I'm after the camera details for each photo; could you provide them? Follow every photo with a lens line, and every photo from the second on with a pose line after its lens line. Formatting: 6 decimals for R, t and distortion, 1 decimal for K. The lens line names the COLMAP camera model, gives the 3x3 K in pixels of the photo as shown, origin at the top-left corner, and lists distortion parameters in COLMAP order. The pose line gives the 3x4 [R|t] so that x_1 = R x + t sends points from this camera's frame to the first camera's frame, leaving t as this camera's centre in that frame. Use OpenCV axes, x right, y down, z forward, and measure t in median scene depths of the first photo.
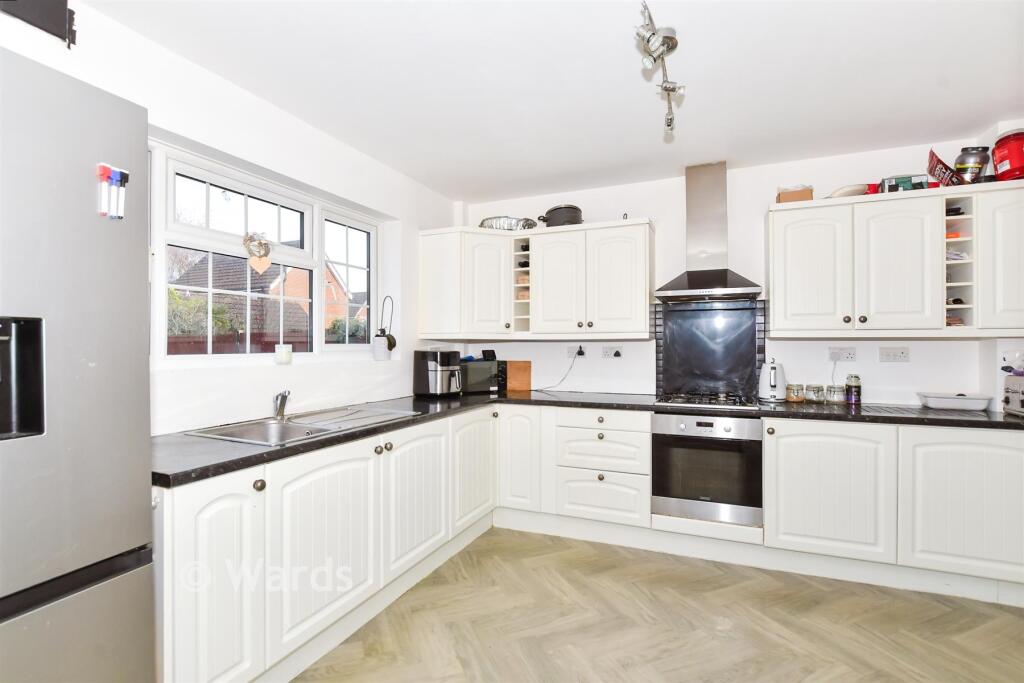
lens RADIAL K [[473.0, 0, 511.6], [0, 473.0, 342.9], [0, 0, 1]] dist [-0.013886, 0.000030]
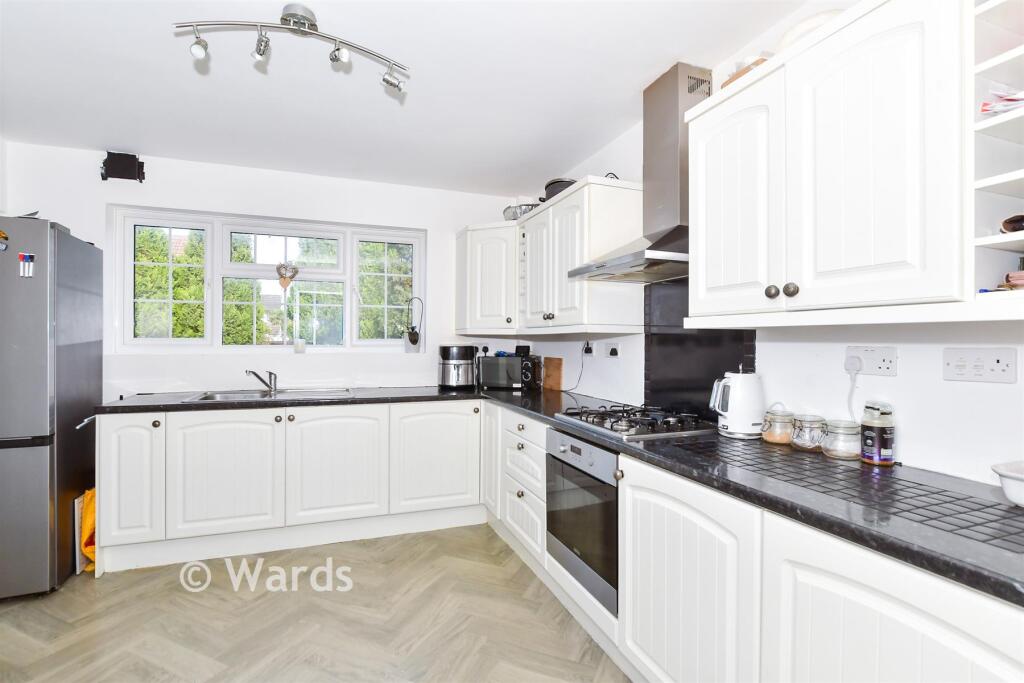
lens RADIAL K [[473.0, 0, 513.0], [0, 473.0, 341.6], [0, 0, 1]] dist [-0.013886, 0.000030]
pose [[0.705673, 0.005809, -0.708513, 0.803922], [-0.002528, 0.999981, 0.005681, 0.001669], [0.708533, -0.002217, 0.705675, 0.391409]]
